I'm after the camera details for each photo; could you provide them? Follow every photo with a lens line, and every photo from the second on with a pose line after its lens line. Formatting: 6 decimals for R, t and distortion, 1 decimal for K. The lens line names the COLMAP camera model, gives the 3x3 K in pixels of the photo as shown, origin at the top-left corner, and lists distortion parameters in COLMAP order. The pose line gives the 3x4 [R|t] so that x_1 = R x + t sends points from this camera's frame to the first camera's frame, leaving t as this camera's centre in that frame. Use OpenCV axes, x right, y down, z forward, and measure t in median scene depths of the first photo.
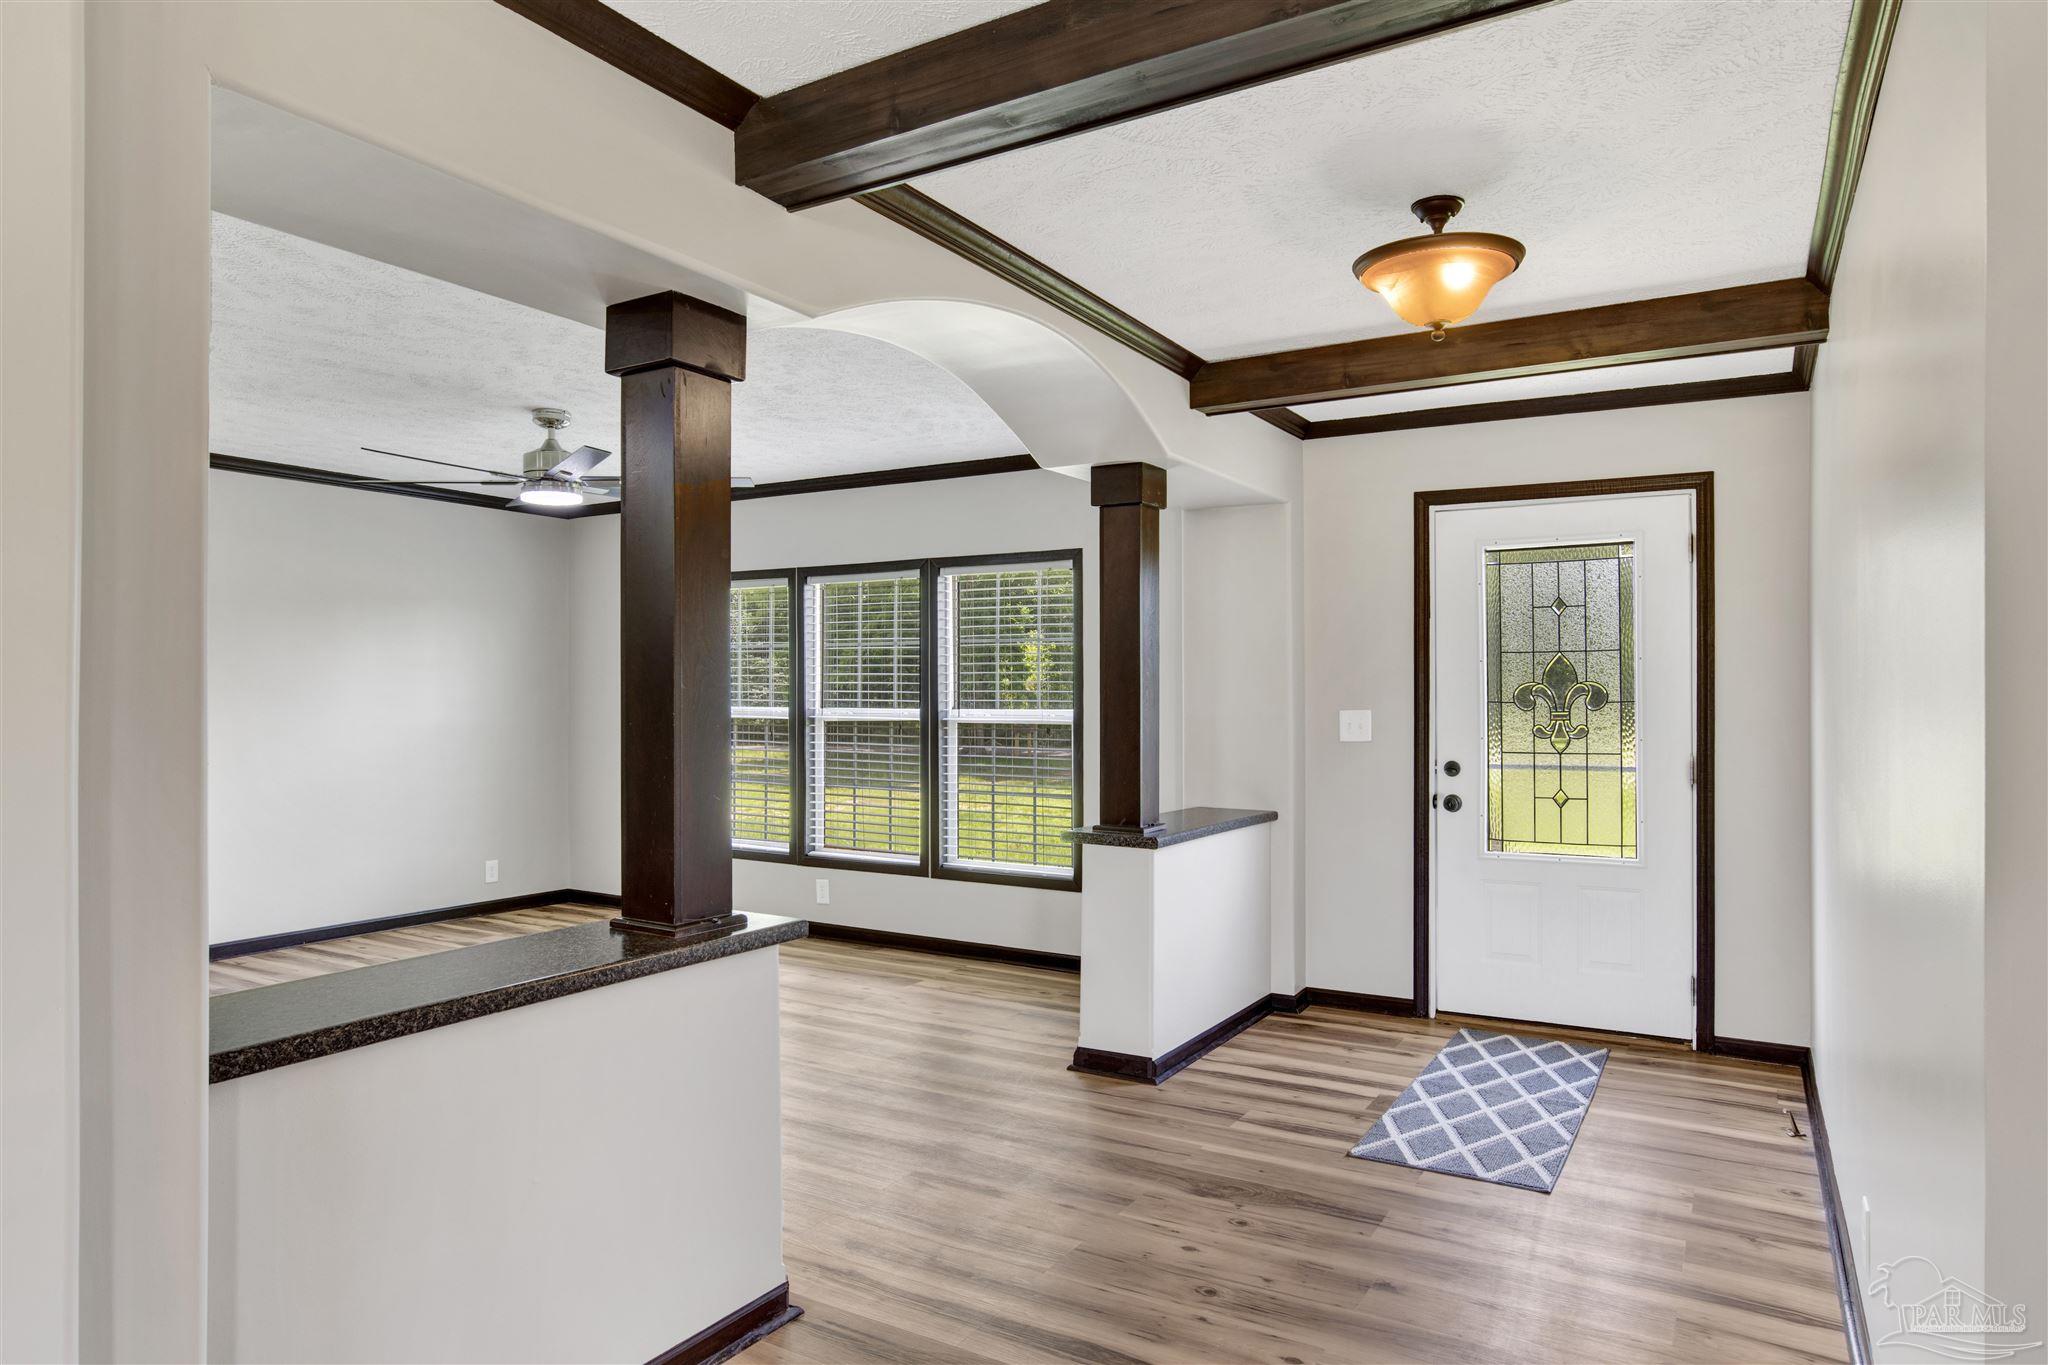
lens RADIAL K [[1214.7, 0, 1024.0], [0, 1214.7, 682.5], [0, 0, 1]] dist [-0.037147, -0.000349]
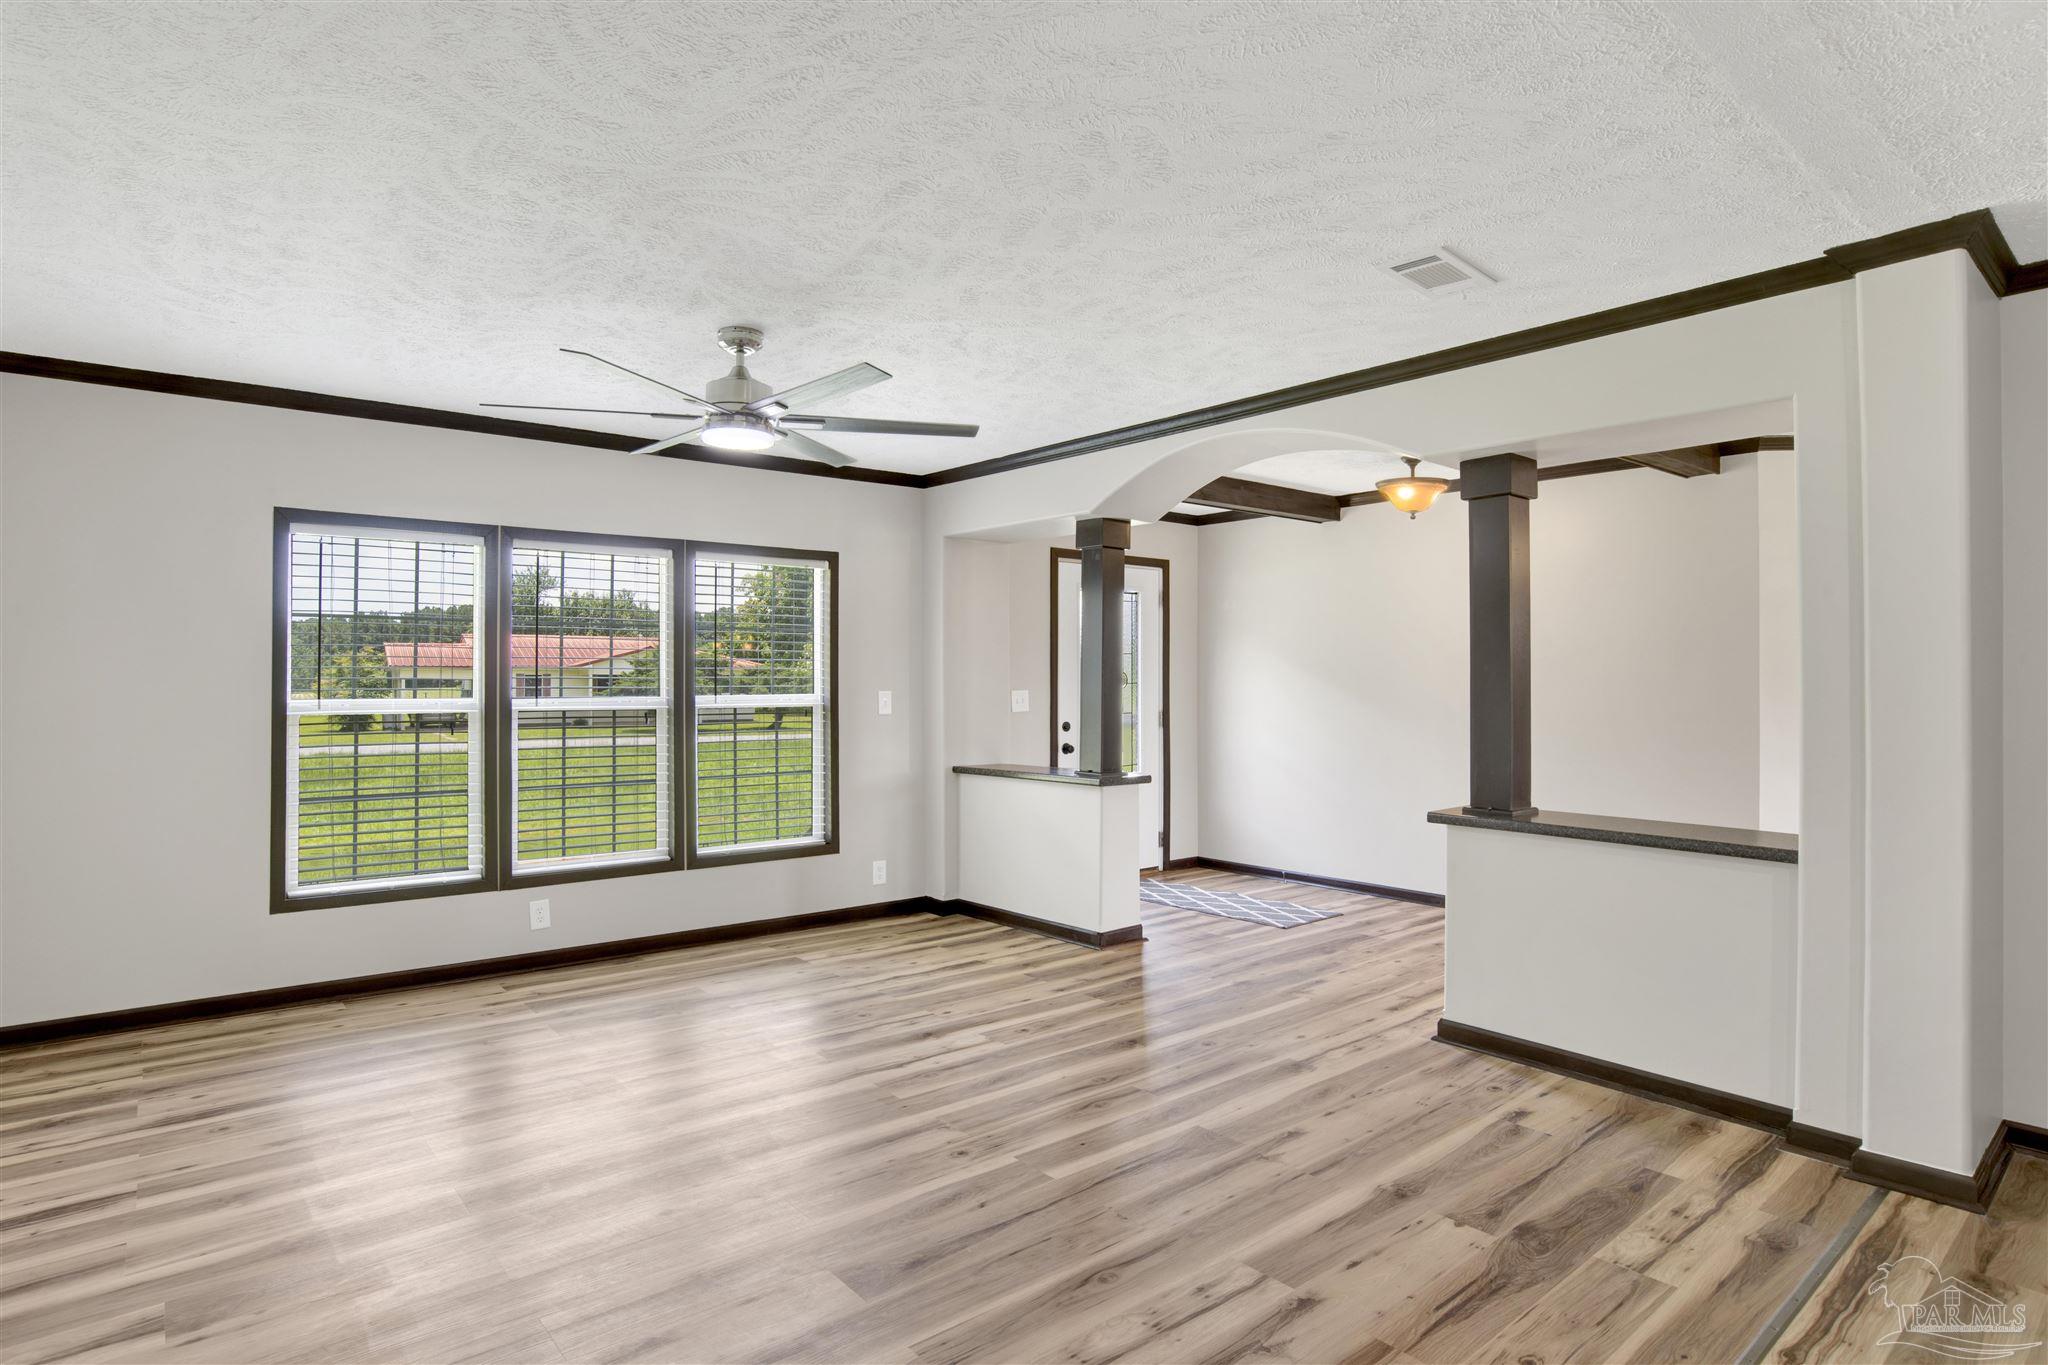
lens RADIAL K [[1067.3, 0, 1024.0], [0, 1067.3, 682.5], [0, 0, 1]] dist [-0.064729, 0.000283]
pose [[0.364700, -0.002558, 0.931122, -0.960719], [-0.001677, 0.999993, 0.003404, 0.009134], [-0.931124, -0.002803, 0.364693, 0.550322]]
